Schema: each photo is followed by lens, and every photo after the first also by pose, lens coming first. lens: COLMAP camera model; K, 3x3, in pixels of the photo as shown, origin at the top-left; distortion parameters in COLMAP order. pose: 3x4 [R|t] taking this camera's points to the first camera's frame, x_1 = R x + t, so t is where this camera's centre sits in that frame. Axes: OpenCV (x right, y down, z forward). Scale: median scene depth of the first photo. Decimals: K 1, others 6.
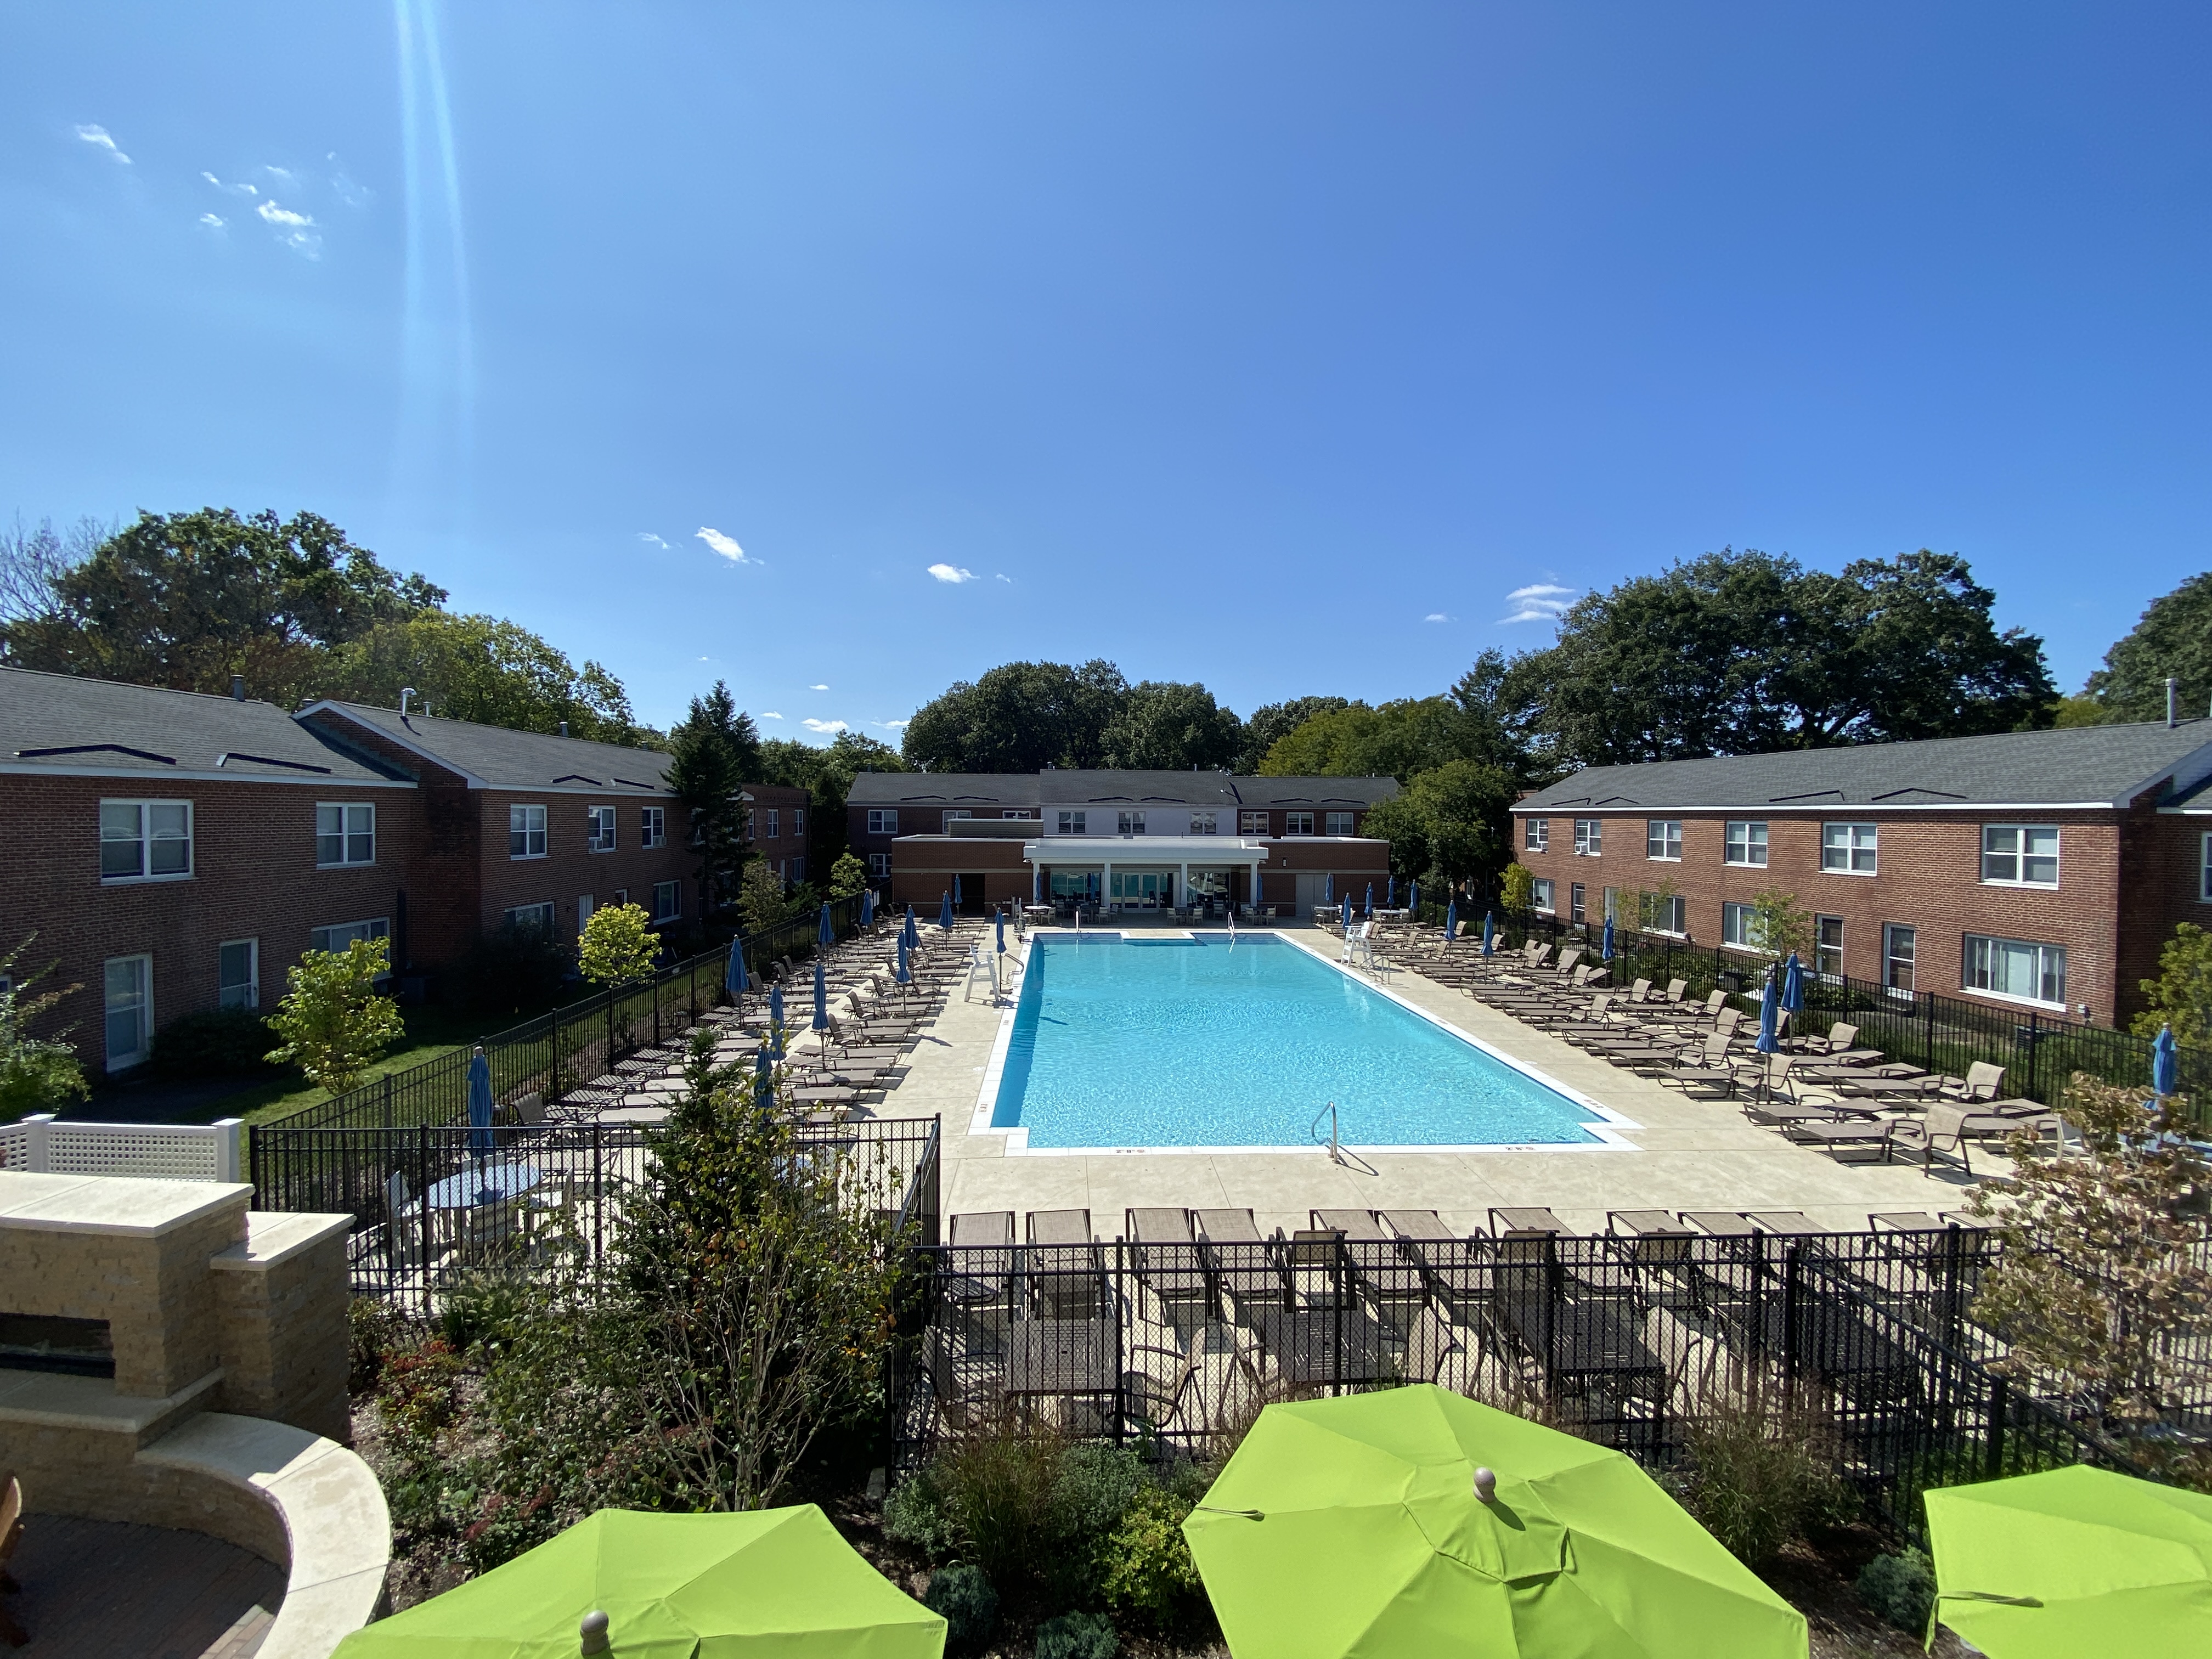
lens RADIAL K [[892.0, 0, 1103.3], [0, 892.0, 820.9], [0, 0, 1]] dist [0.000032, -0.018524]
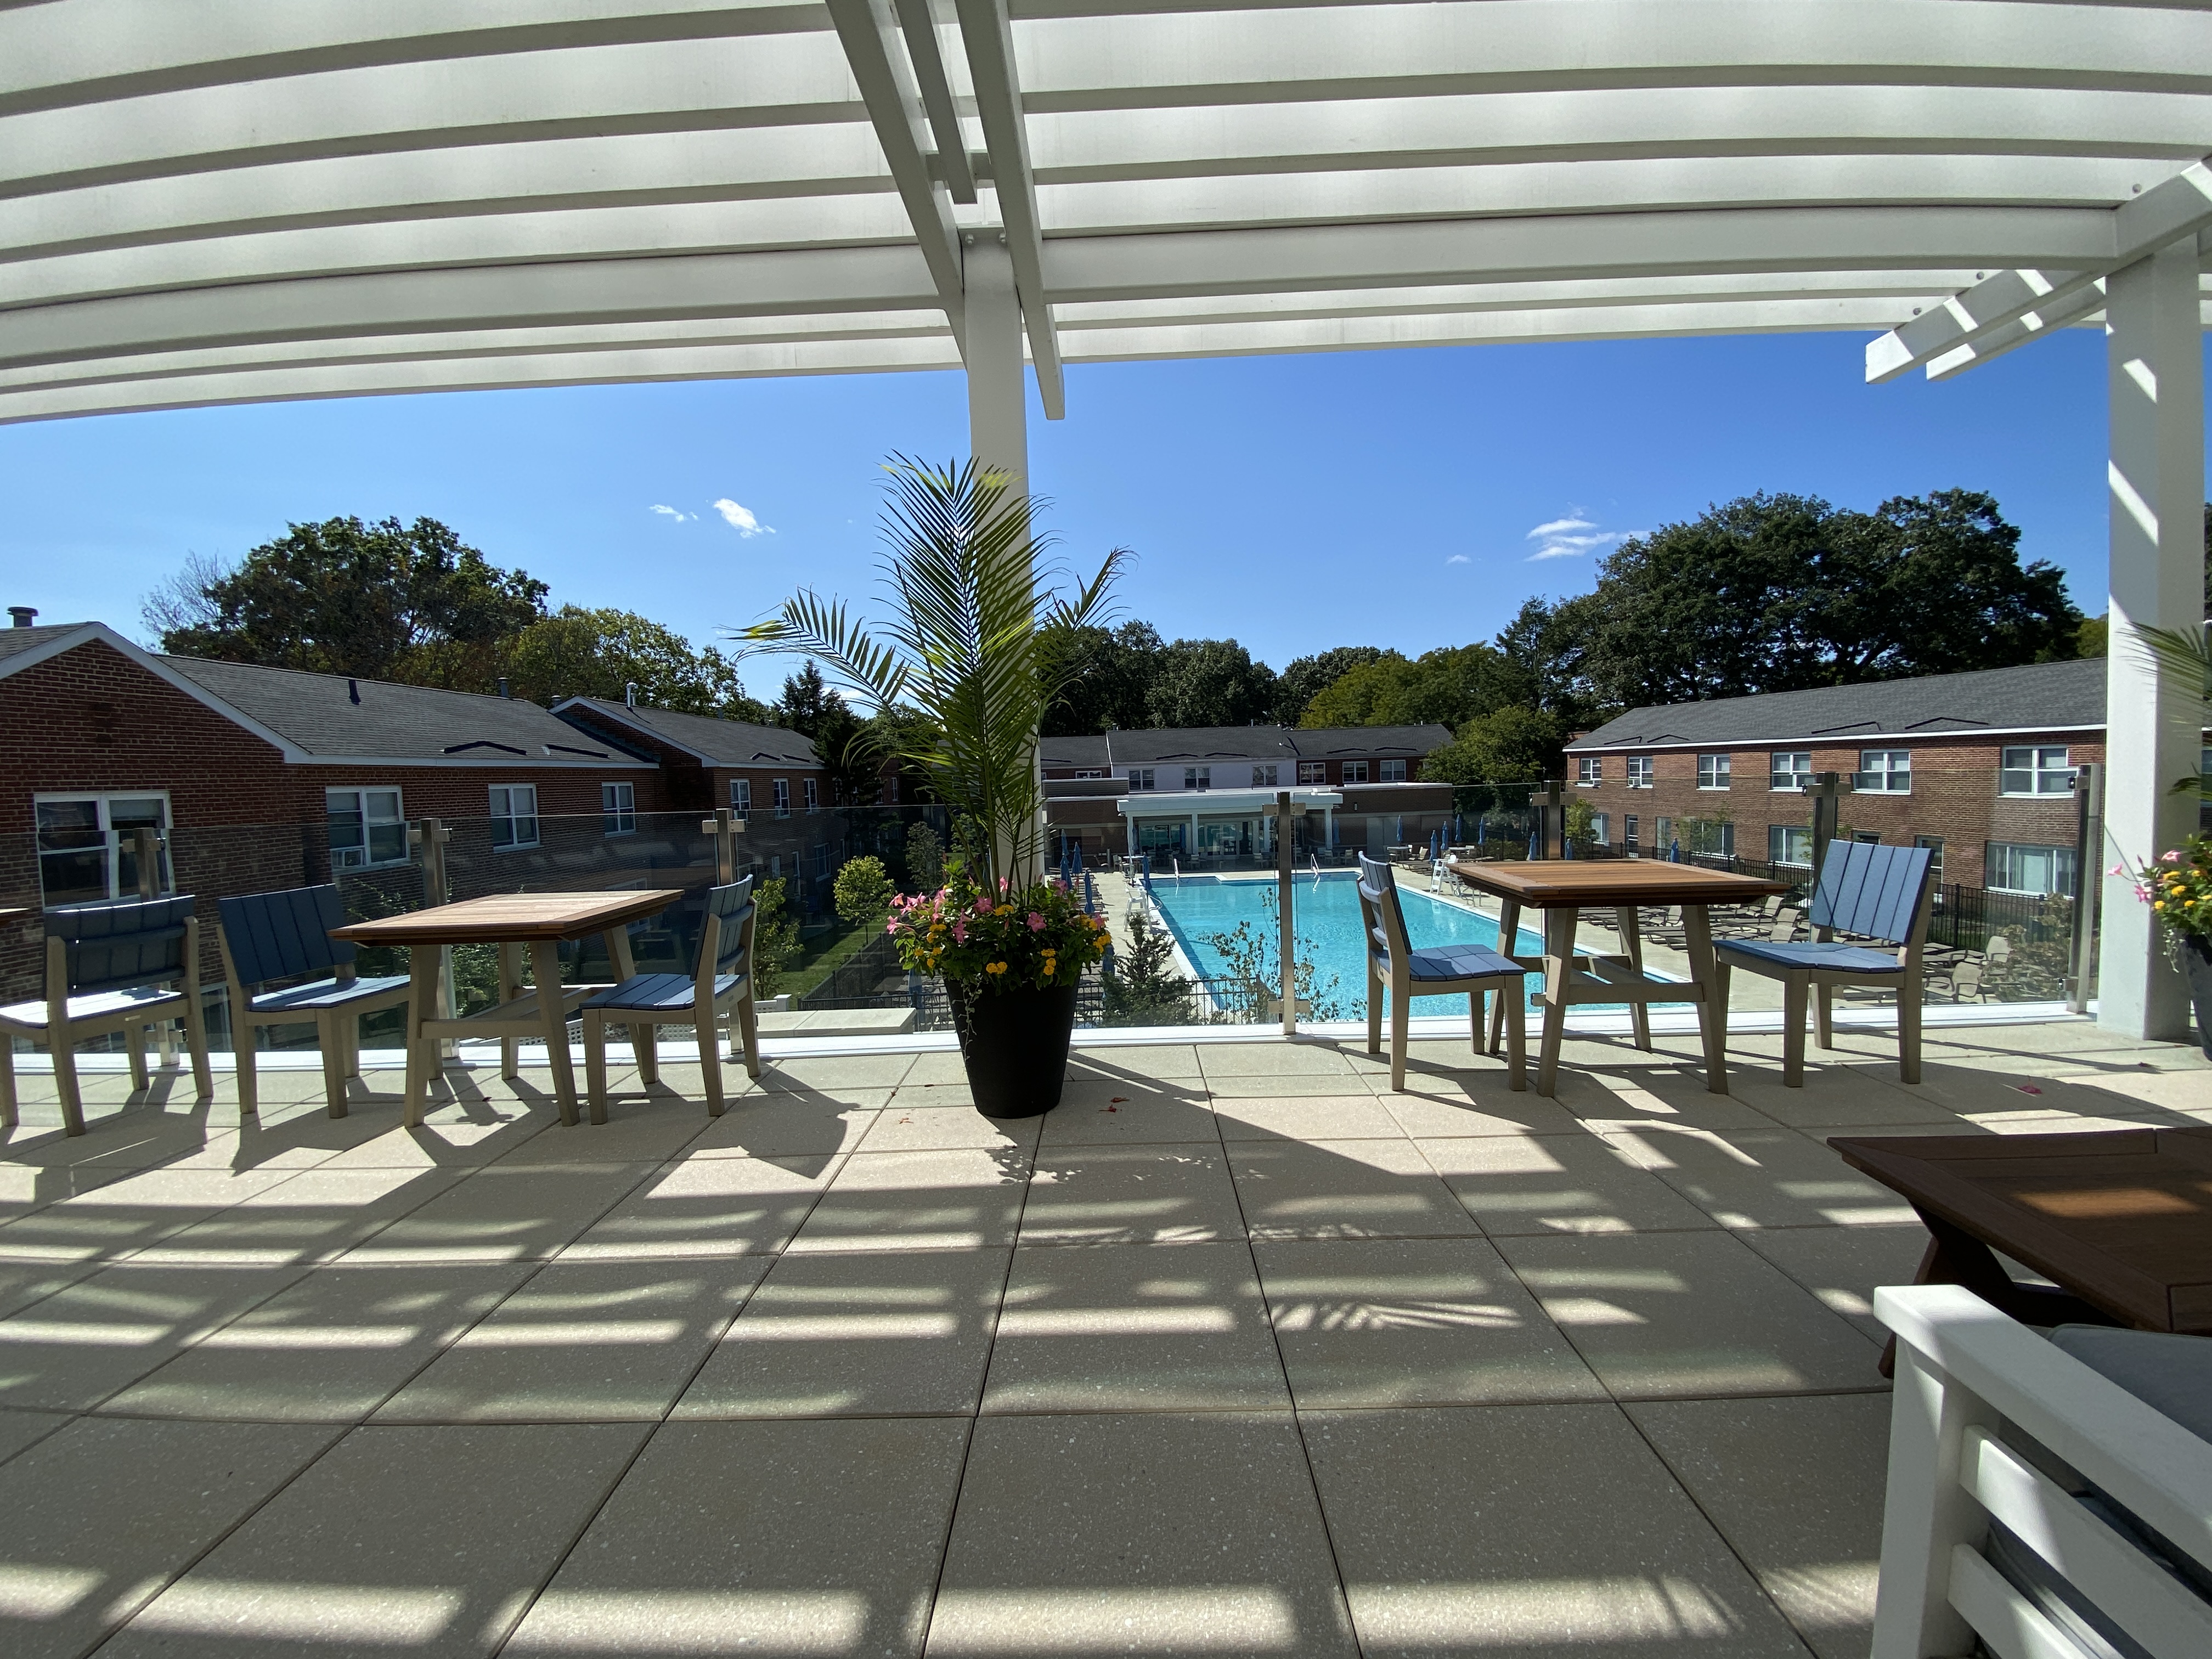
lens RADIAL K [[892.5, 0, 1106.0], [0, 892.5, 829.5], [0, 0, 1]] dist [-0.006799, -0.013000]
pose [[0.999108, -0.038994, -0.016225, -0.074181], [0.039834, 0.997682, 0.055171, 0.001184], [0.014036, -0.055768, 0.998345, -0.078345]]
